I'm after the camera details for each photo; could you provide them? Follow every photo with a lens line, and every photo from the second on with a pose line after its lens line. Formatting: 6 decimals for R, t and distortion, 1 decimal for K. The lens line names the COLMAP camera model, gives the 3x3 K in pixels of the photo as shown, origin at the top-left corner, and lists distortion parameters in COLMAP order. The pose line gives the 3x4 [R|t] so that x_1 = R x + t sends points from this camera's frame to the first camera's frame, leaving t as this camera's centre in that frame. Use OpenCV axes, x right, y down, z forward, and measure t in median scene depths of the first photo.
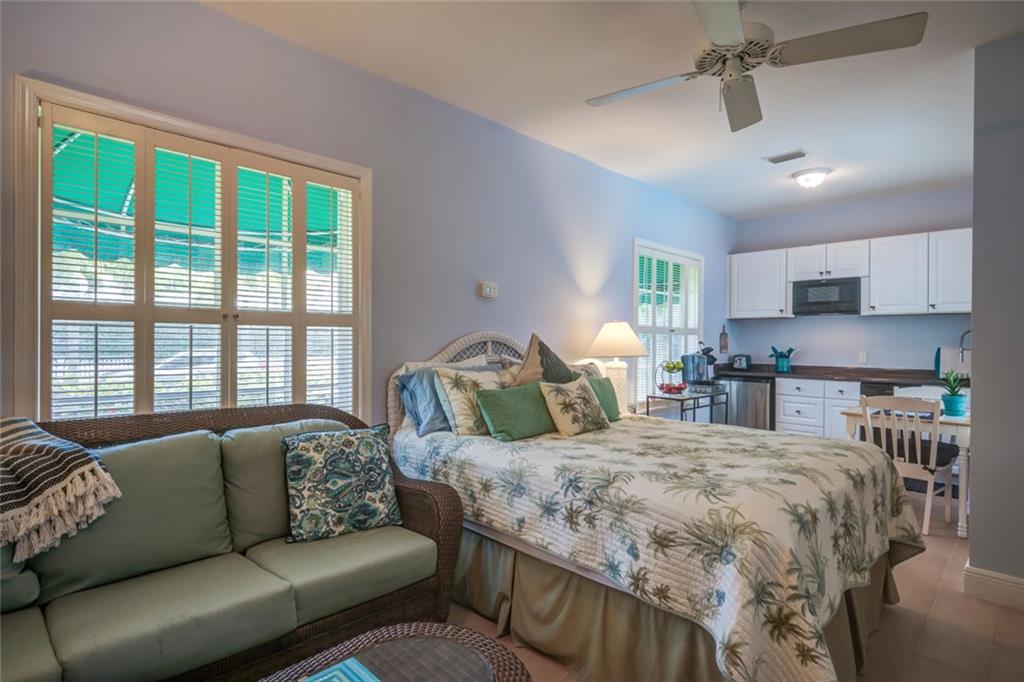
lens RADIAL K [[510.1, 0, 512.0], [0, 510.1, 341.0], [0, 0, 1]] dist [0.000427, -0.000184]
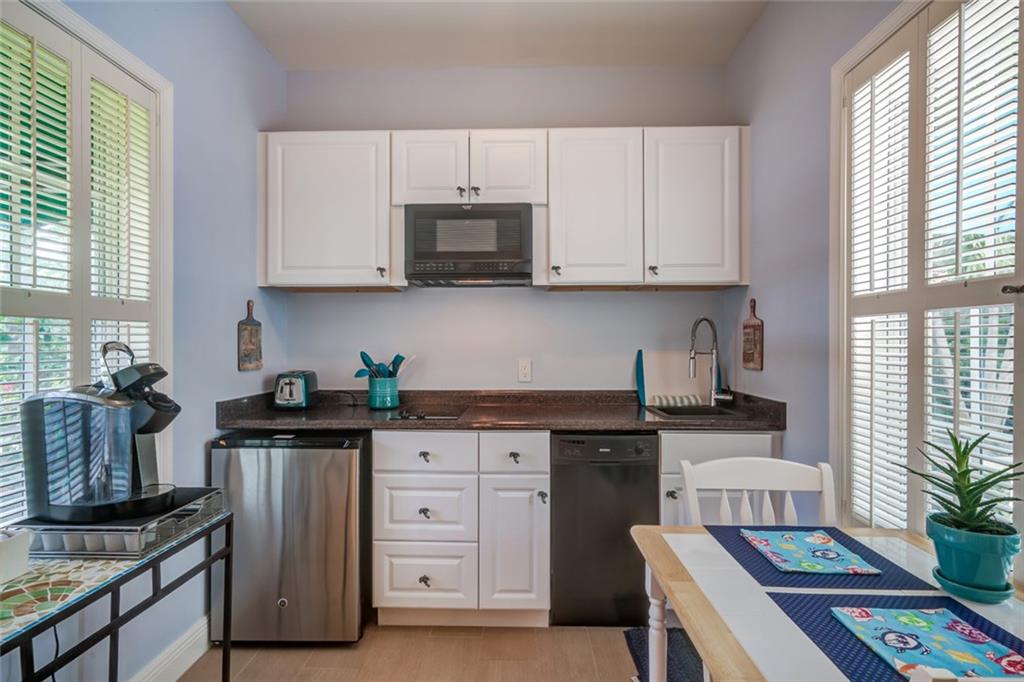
lens RADIAL K [[558.1, 0, 508.8], [0, 558.1, 336.9], [0, 0, 1]] dist [-0.004265, -0.000362]
pose [[0.726657, -0.005735, 0.686976, 0.291443], [0.006028, 0.999980, 0.001972, -0.002523], [-0.686974, 0.002708, 0.726677, 0.603366]]
